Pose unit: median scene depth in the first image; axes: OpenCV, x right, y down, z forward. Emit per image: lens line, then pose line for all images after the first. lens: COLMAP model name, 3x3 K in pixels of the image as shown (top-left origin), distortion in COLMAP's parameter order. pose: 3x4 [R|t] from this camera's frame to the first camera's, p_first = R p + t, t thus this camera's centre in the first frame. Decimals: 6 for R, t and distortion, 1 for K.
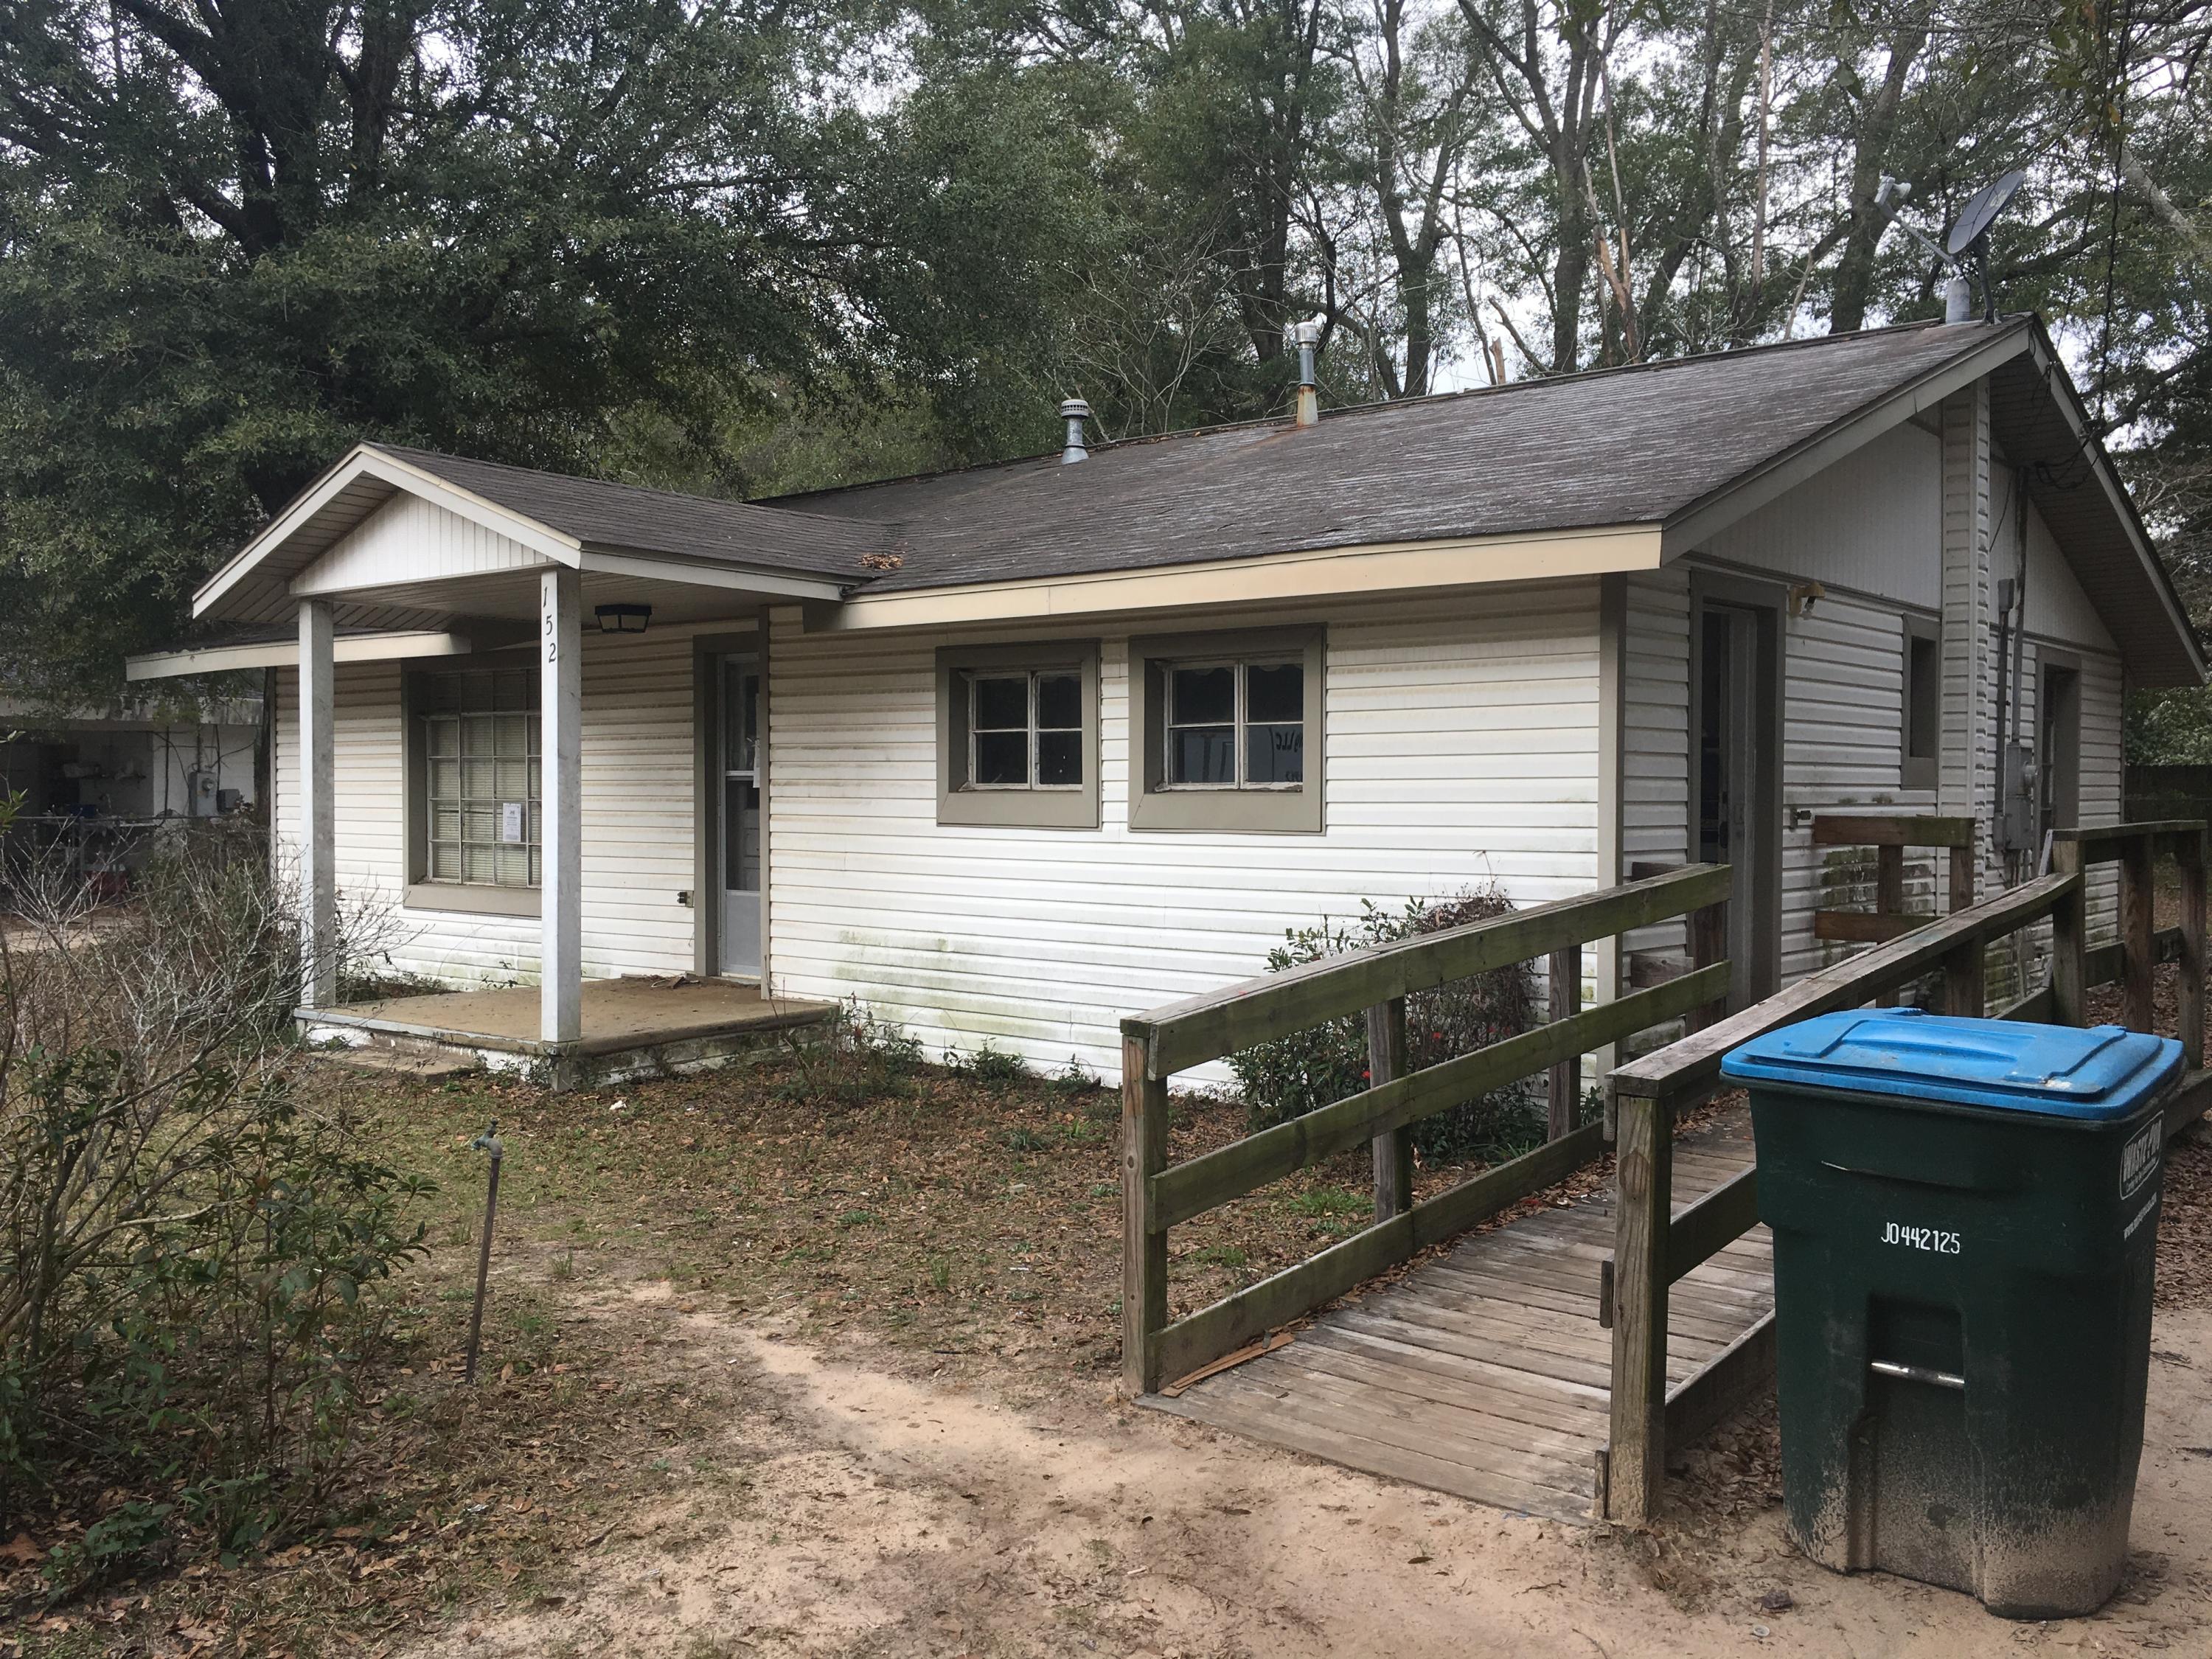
lens RADIAL K [[1867.4, 0, 1106.0], [0, 1867.4, 829.5], [0, 0, 1]] dist [0.083770, 0.002114]
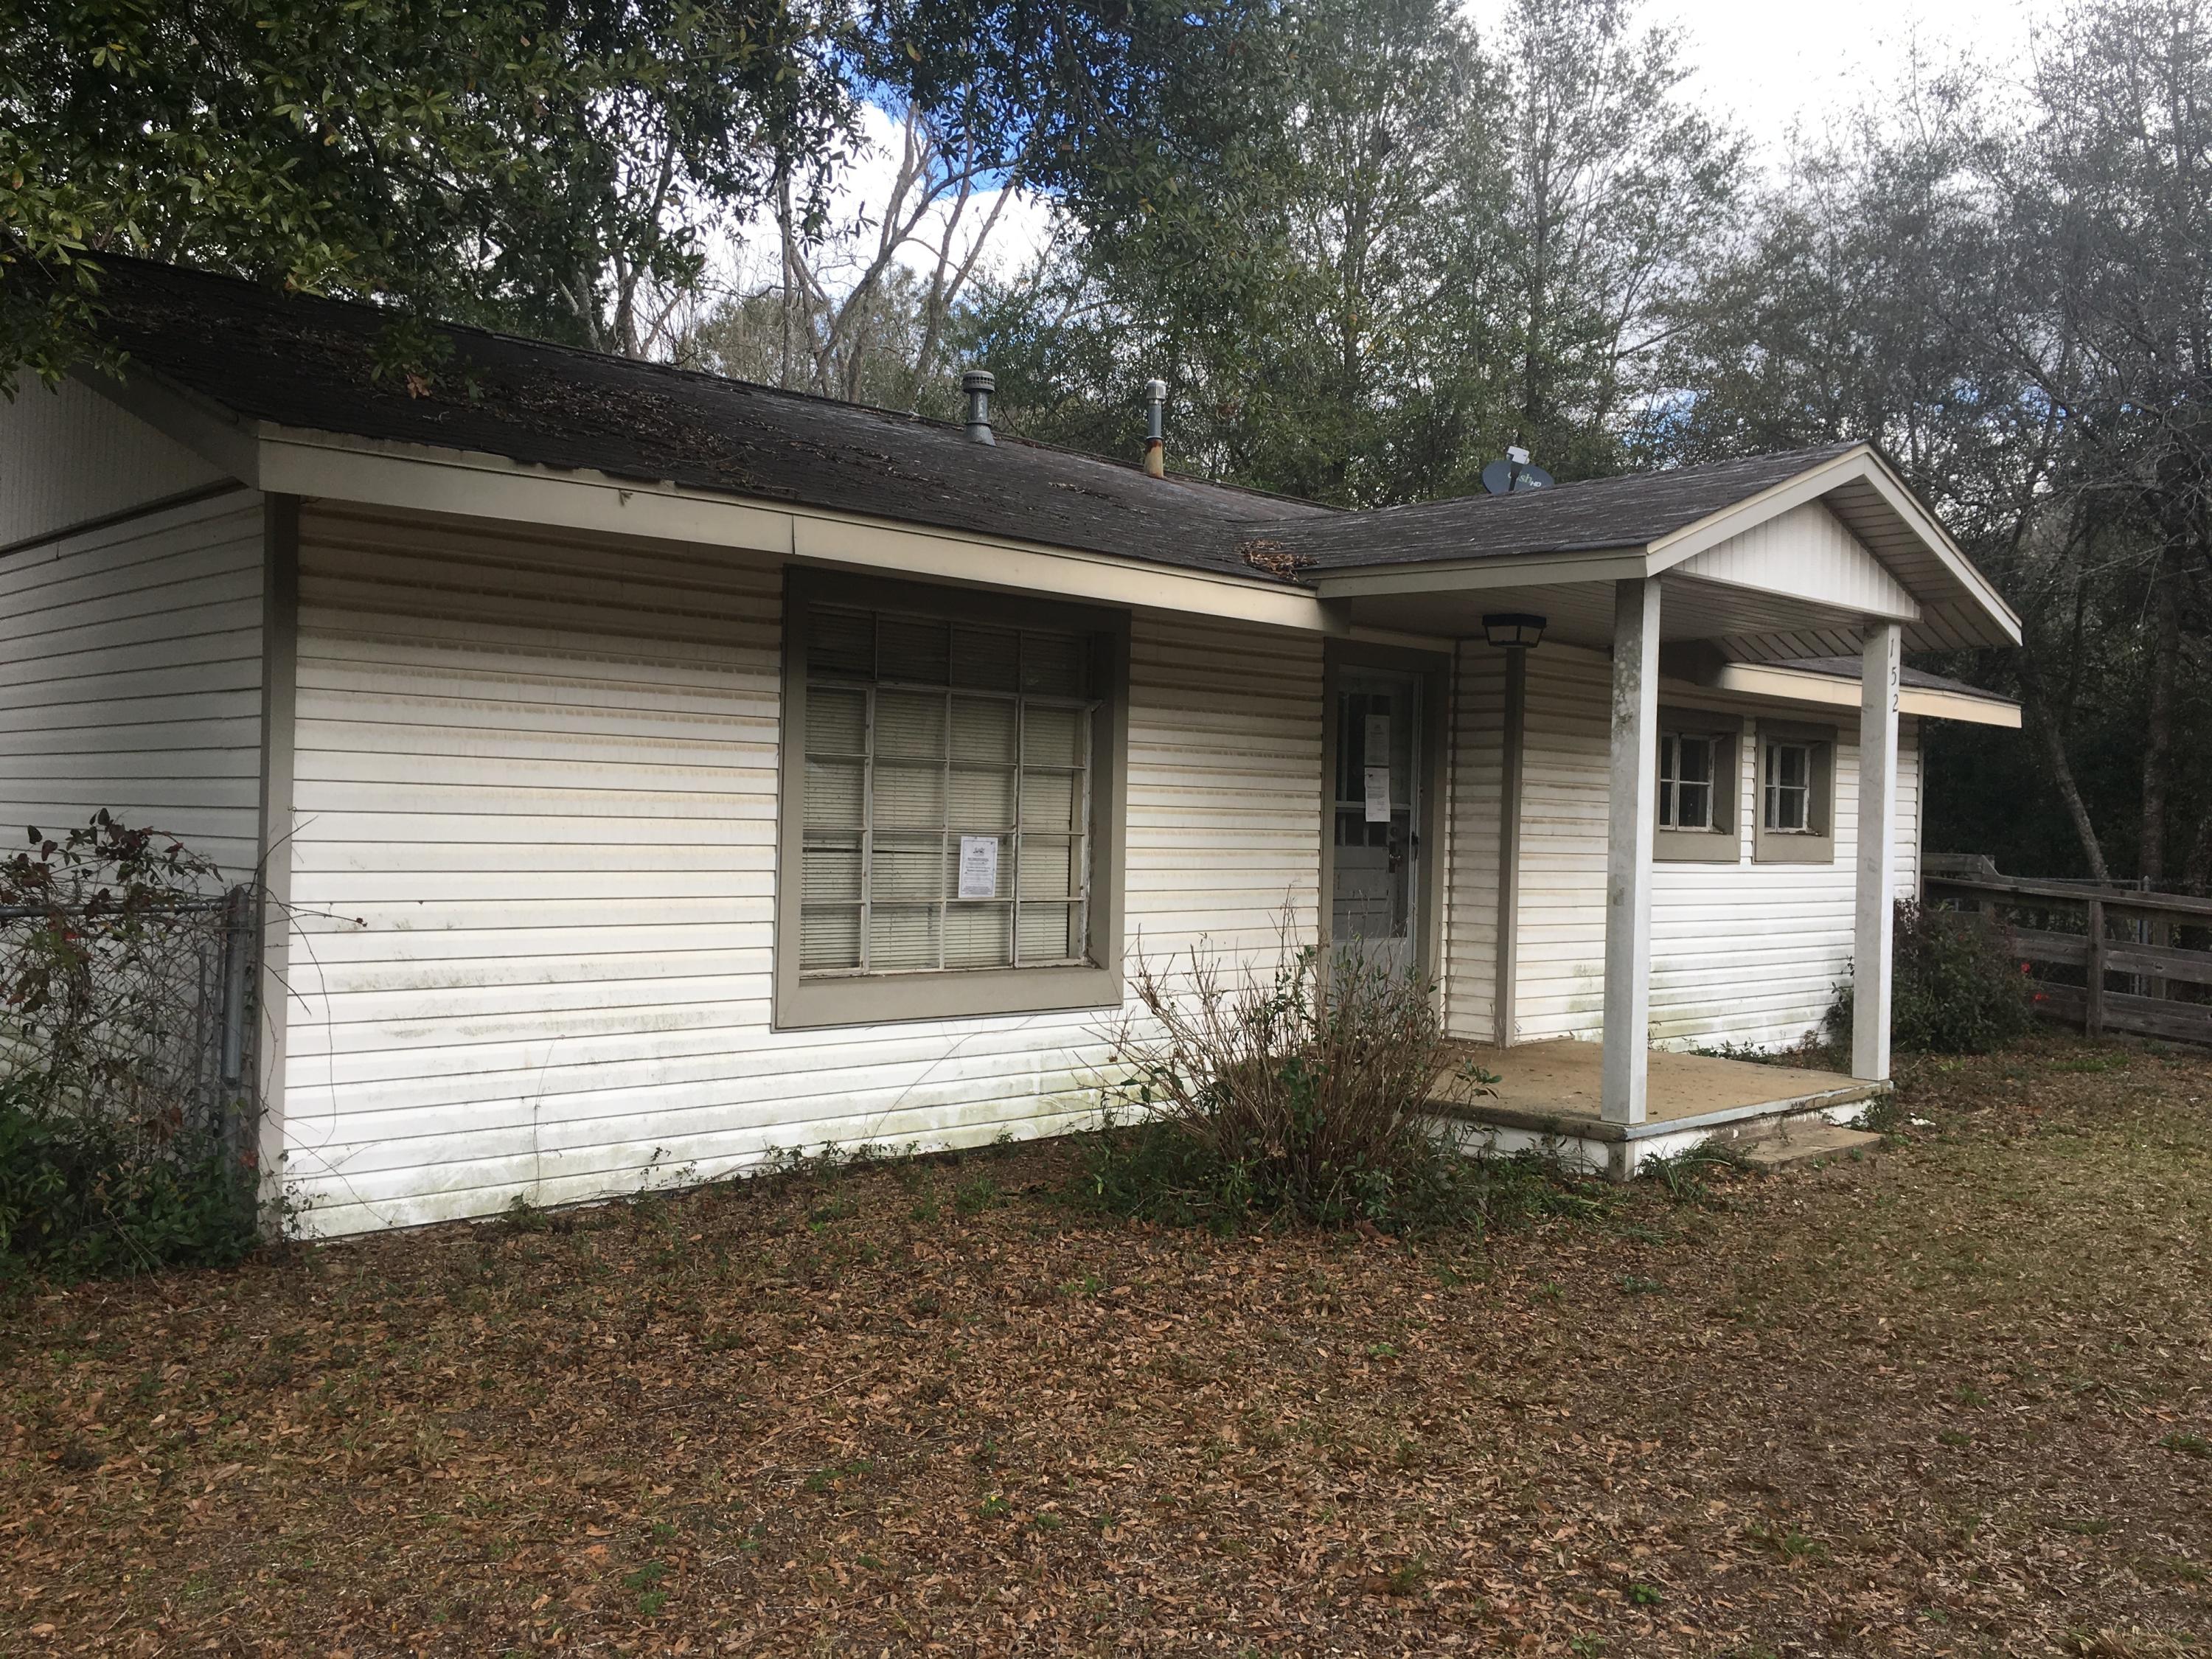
lens RADIAL K [[1867.4, 0, 1106.0], [0, 1867.4, 829.5], [0, 0, 1]] dist [0.083770, 0.002114]
pose [[0.106086, -0.002973, 0.994352, -1.308921], [-0.000755, 0.999995, 0.003070, -0.026292], [-0.994357, -0.001076, 0.106083, 1.247434]]
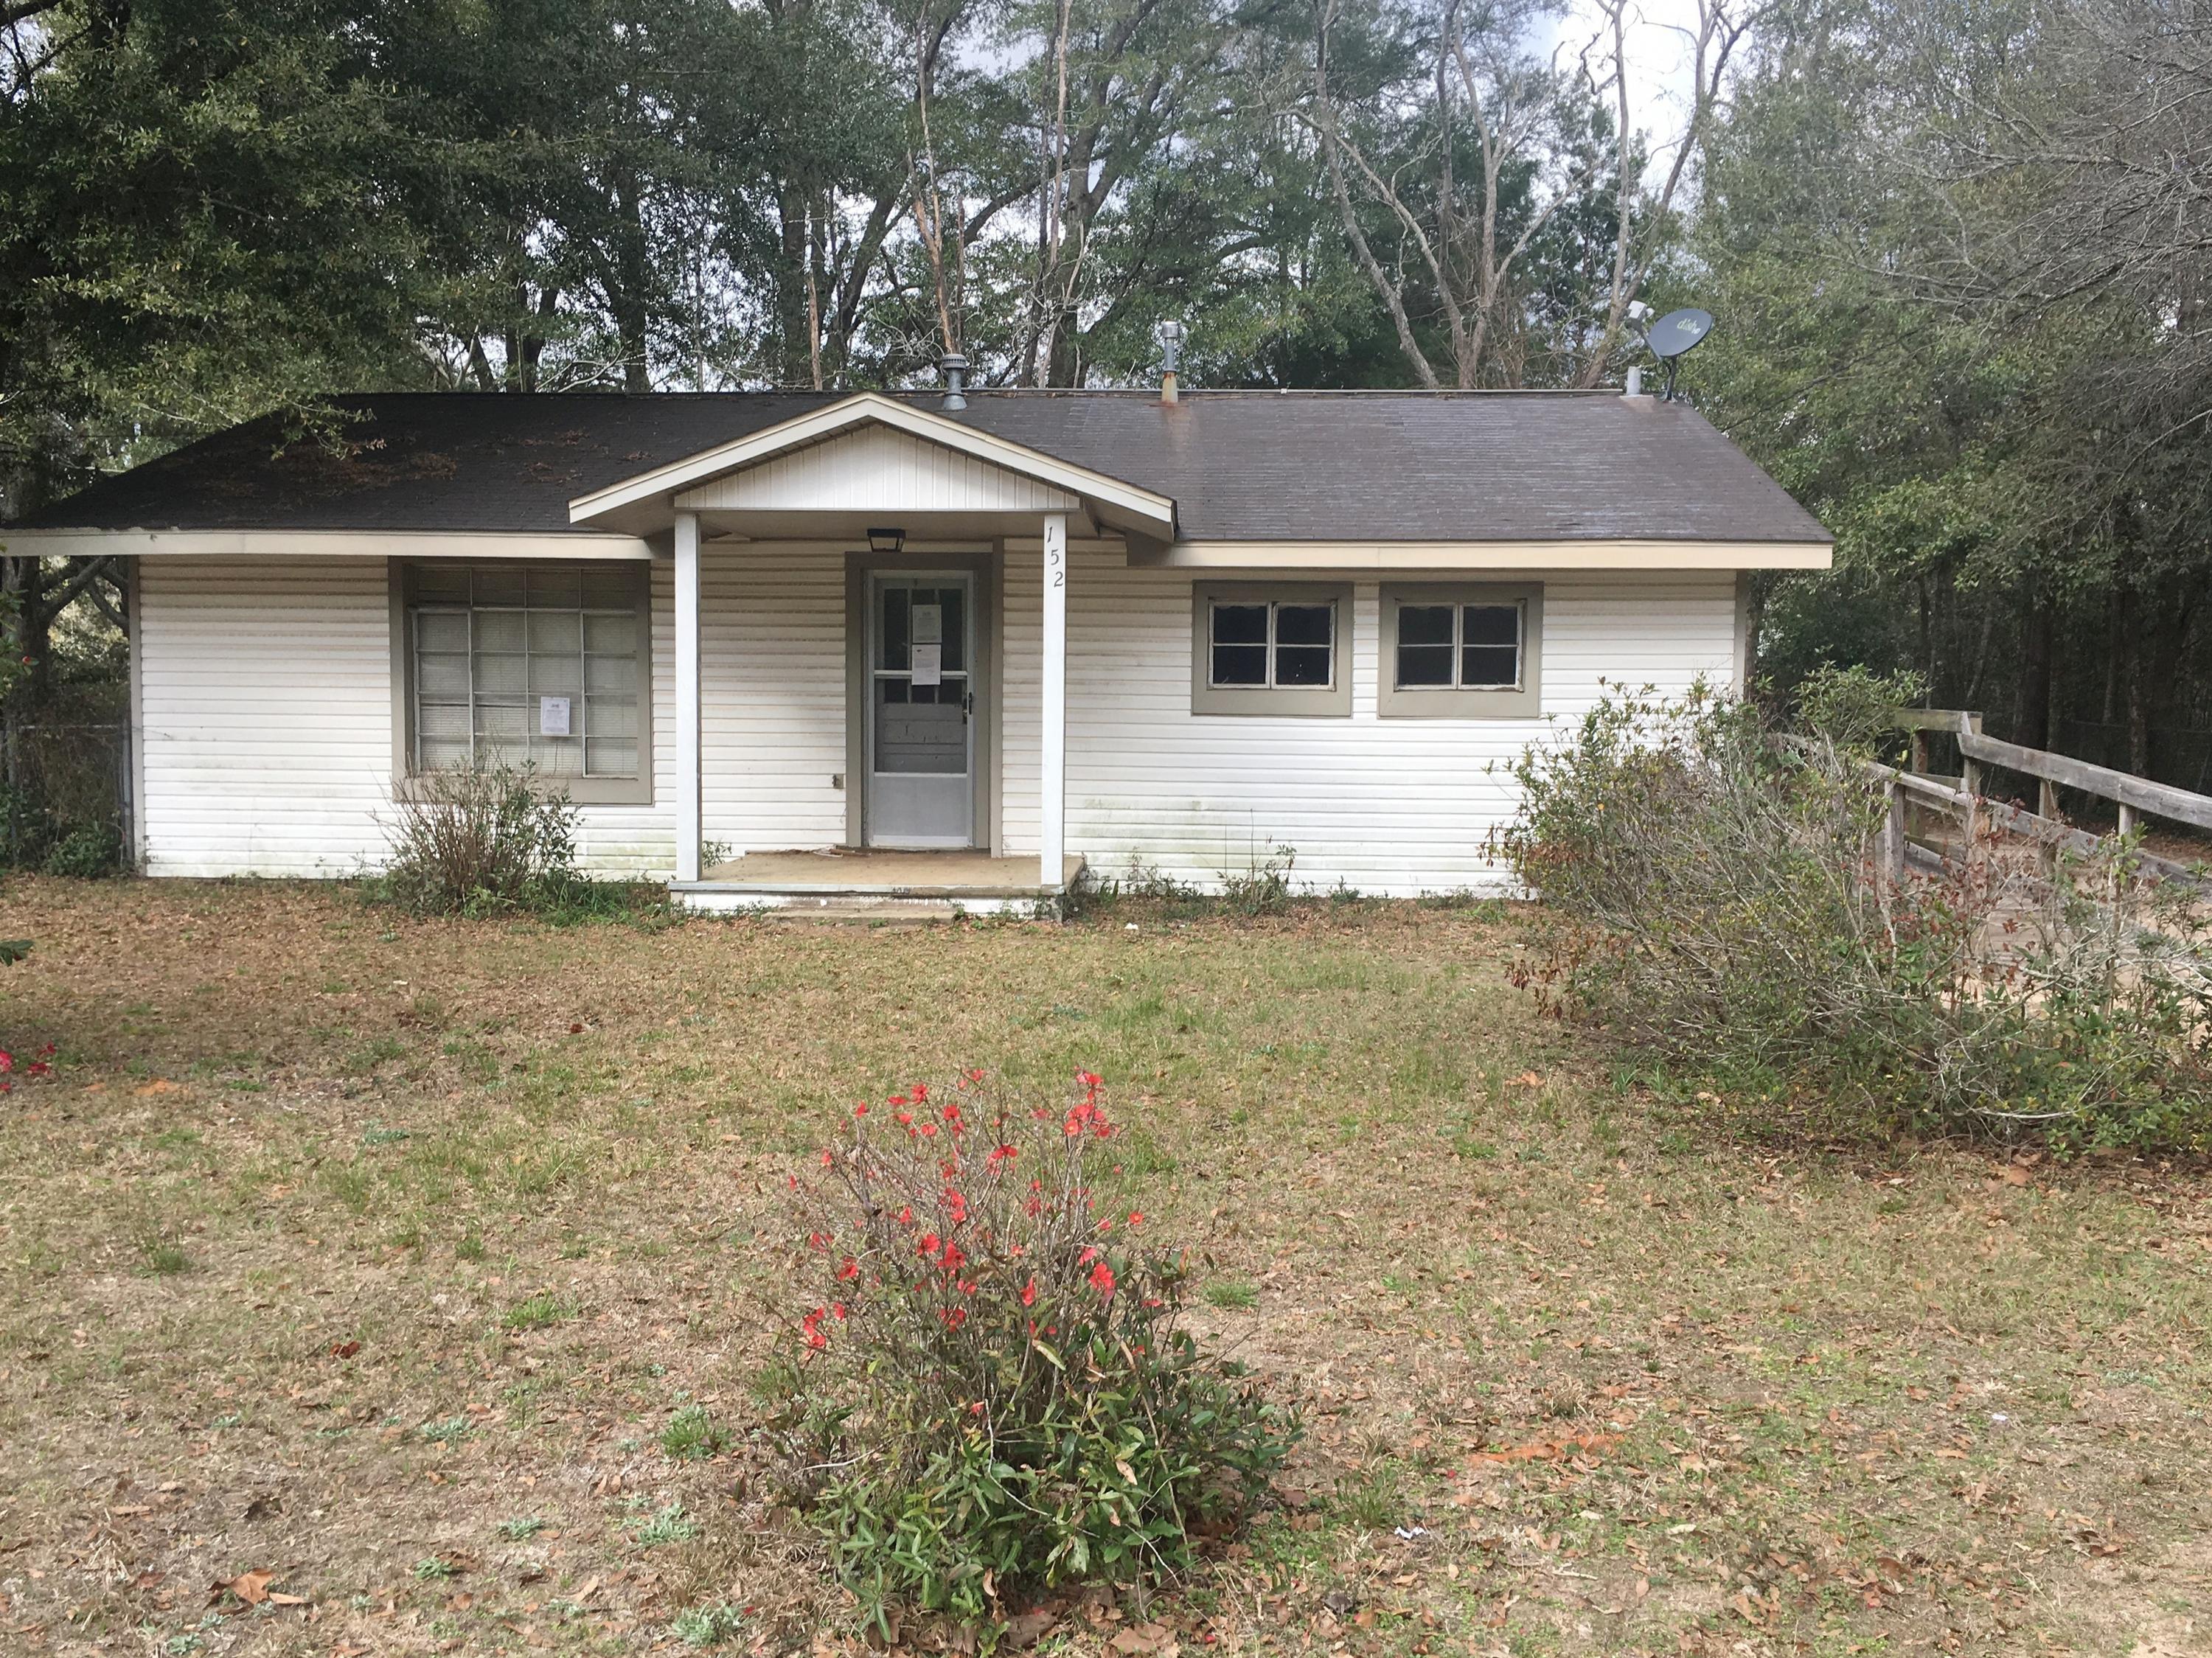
lens RADIAL K [[1958.6, 0, 1106.0], [0, 1958.6, 829.0], [0, 0, 1]] dist [0.015116, 0.003805]
pose [[0.792429, -0.038619, 0.608740, -1.032189], [0.006735, 0.998487, 0.054578, 0.002148], [-0.609927, -0.039149, 0.791490, -0.067173]]
